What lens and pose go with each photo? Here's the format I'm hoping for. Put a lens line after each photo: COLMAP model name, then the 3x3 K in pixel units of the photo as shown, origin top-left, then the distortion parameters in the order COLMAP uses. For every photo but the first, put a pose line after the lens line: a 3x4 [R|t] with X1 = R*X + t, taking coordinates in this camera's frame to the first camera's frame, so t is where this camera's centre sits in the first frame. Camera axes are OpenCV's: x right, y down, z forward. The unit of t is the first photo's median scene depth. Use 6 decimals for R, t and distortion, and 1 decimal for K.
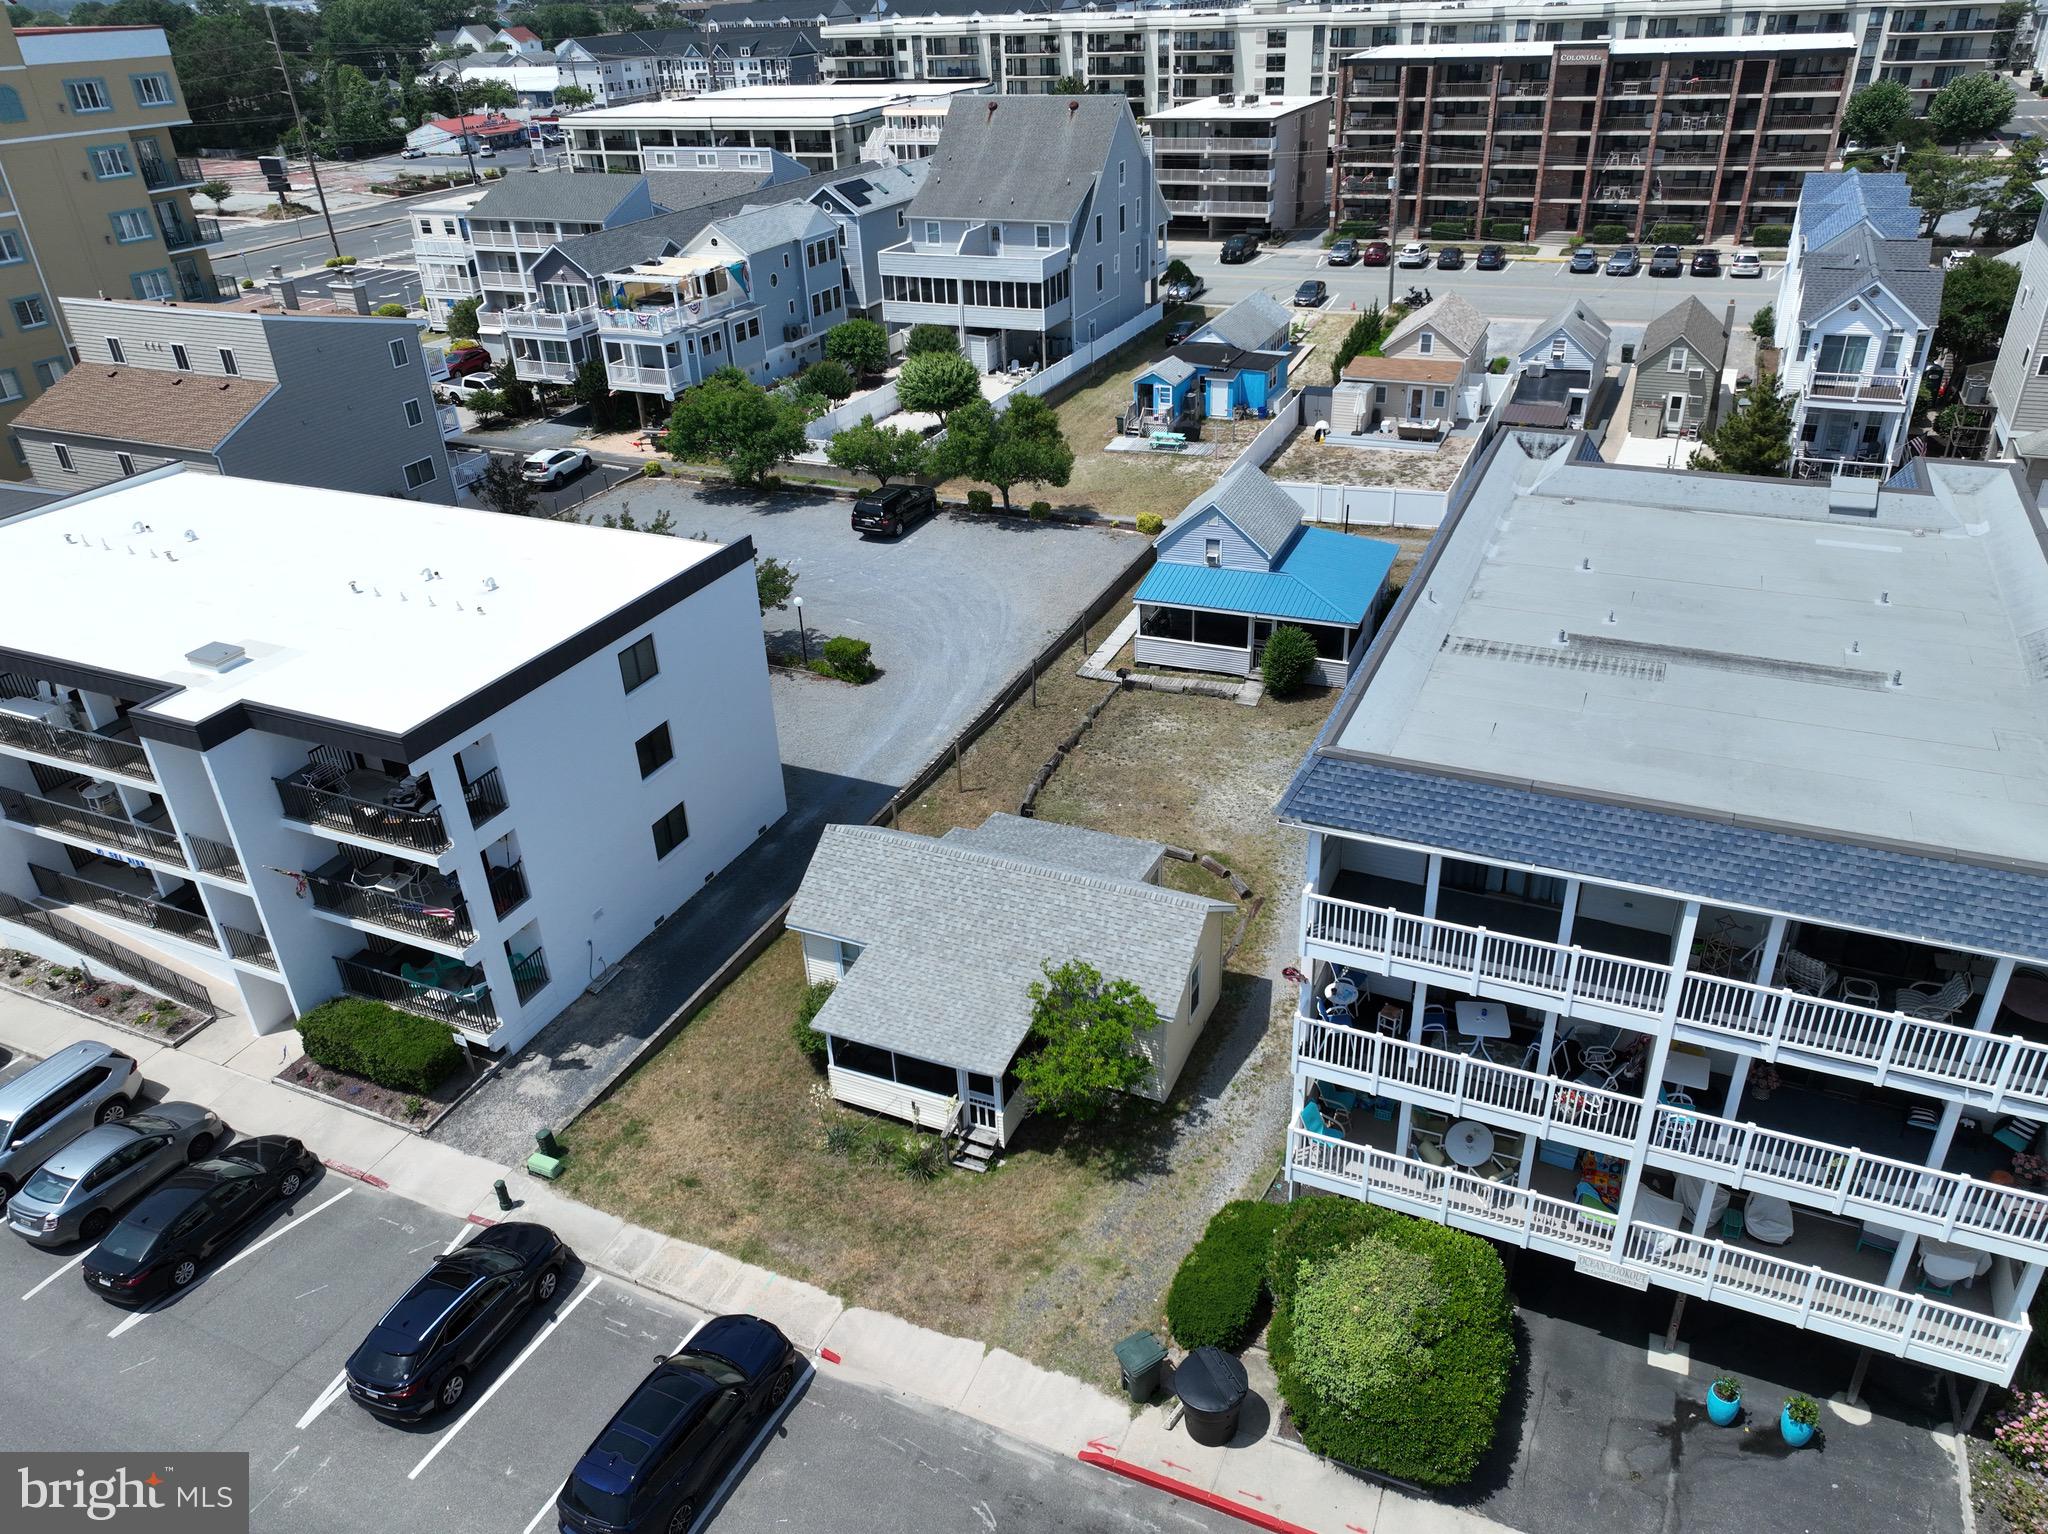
lens RADIAL K [[1432.5, 0, 1024.0], [0, 1432.5, 767.0], [0, 0, 1]] dist [0.007311, 0.007170]
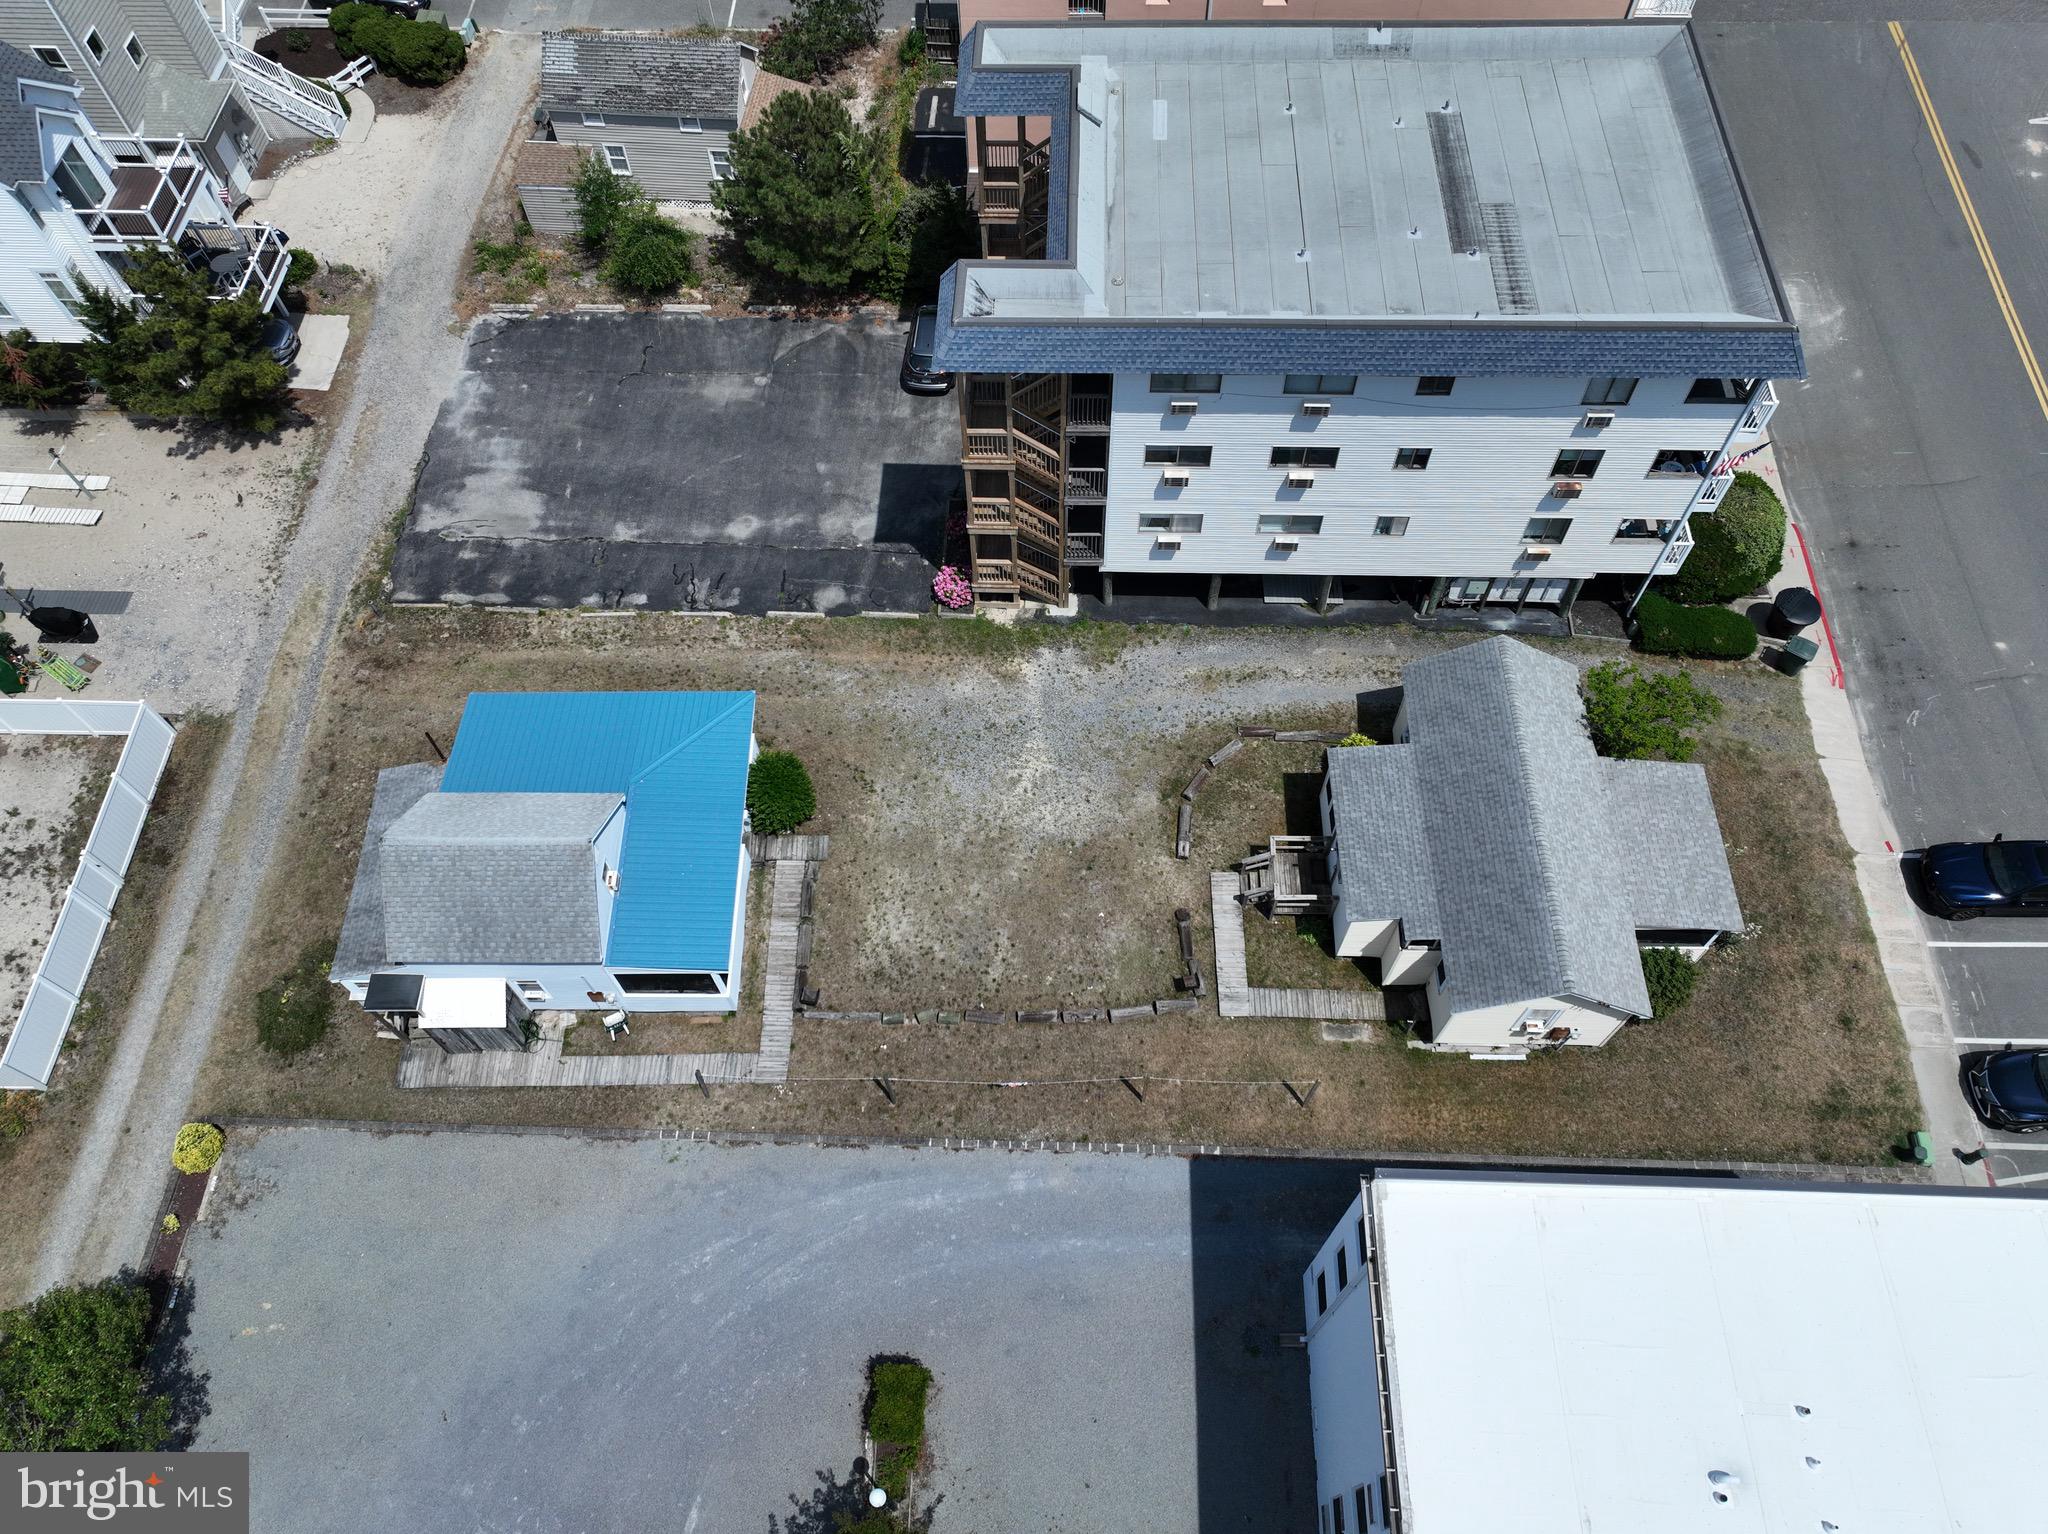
lens RADIAL K [[1439.5, 0, 1024.0], [0, 1439.5, 767.0], [0, 0, 1]] dist [-0.002204, 0.019466]
pose [[-0.388288, -0.765664, 0.512826, -0.165314], [0.481234, 0.306115, 0.821406, -0.418467], [-0.785905, 0.565731, 0.249603, 0.444606]]
